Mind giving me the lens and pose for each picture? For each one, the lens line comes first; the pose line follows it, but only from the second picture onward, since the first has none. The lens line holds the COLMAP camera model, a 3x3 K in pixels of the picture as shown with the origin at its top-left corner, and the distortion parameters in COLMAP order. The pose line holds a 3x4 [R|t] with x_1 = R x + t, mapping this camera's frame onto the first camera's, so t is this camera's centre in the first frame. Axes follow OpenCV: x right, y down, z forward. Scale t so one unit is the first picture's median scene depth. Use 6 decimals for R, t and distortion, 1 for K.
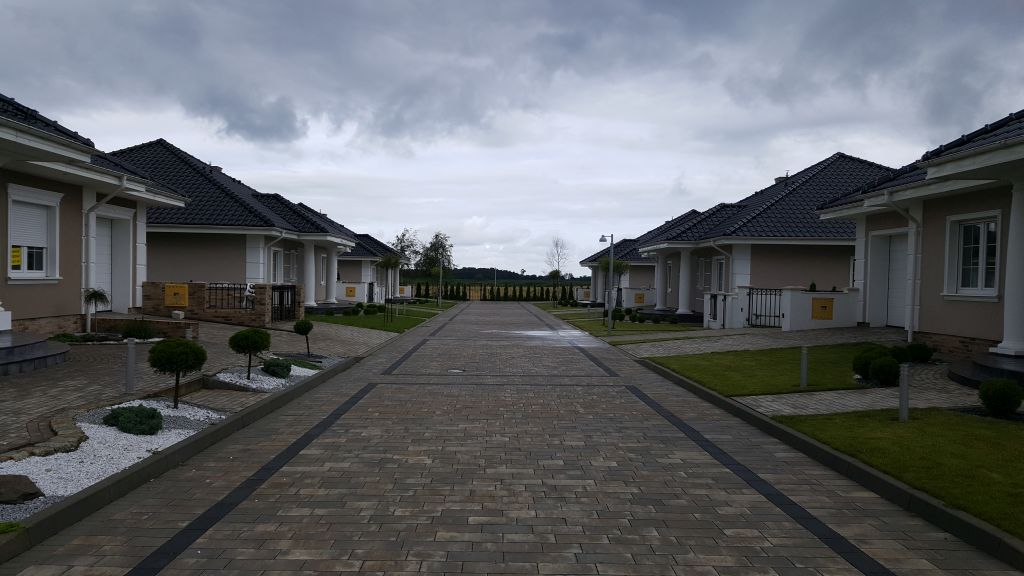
lens RADIAL K [[756.2, 0, 485.3], [0, 756.2, 299.0], [0, 0, 1]] dist [0.148330, -0.237826]
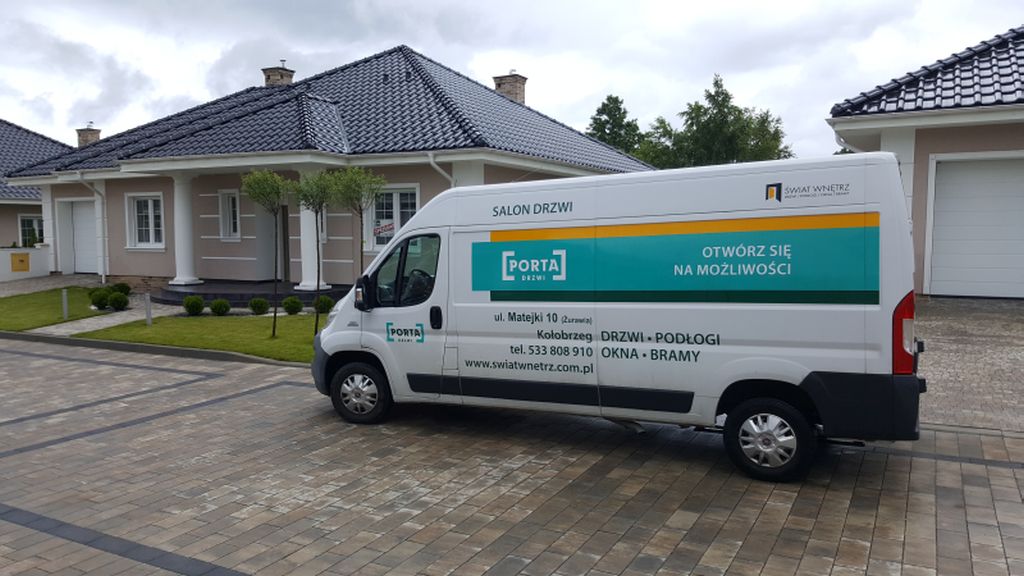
lens RADIAL K [[758.1, 0, 512.0], [0, 758.1, 288.0], [0, 0, 1]] dist [0.144223, -0.228210]
pose [[0.473230, -0.088738, 0.876458, -0.216420], [0.037373, 0.996040, 0.080666, -0.013481], [-0.880146, -0.005418, 0.474673, -0.199578]]
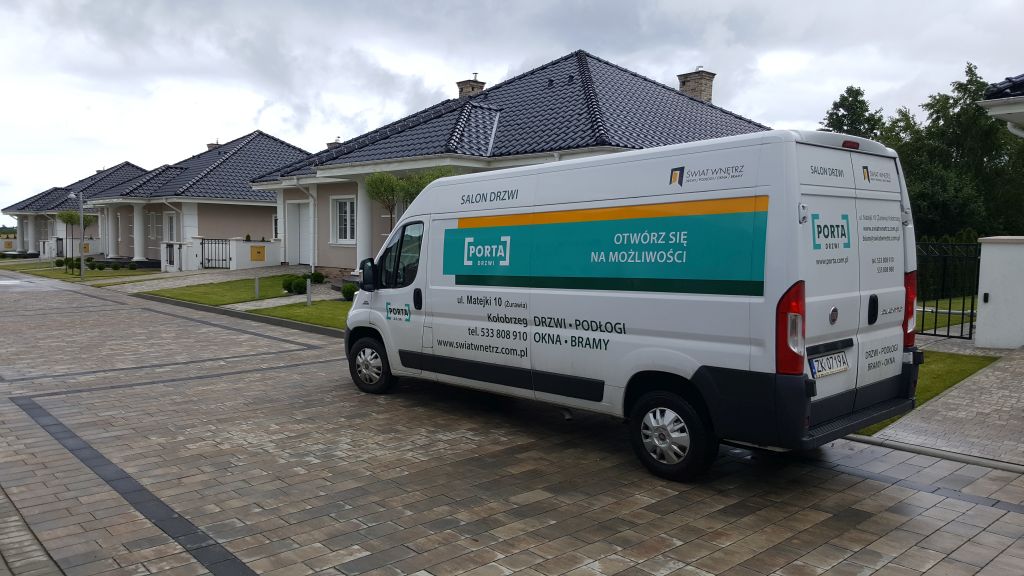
lens RADIAL K [[756.2, 0, 485.3], [0, 756.2, 299.0], [0, 0, 1]] dist [0.148330, -0.237826]
pose [[0.751597, -0.062081, 0.656695, -0.156297], [0.017026, 0.997055, 0.074771, -0.001795], [-0.659403, -0.045016, 0.750441, -0.296733]]
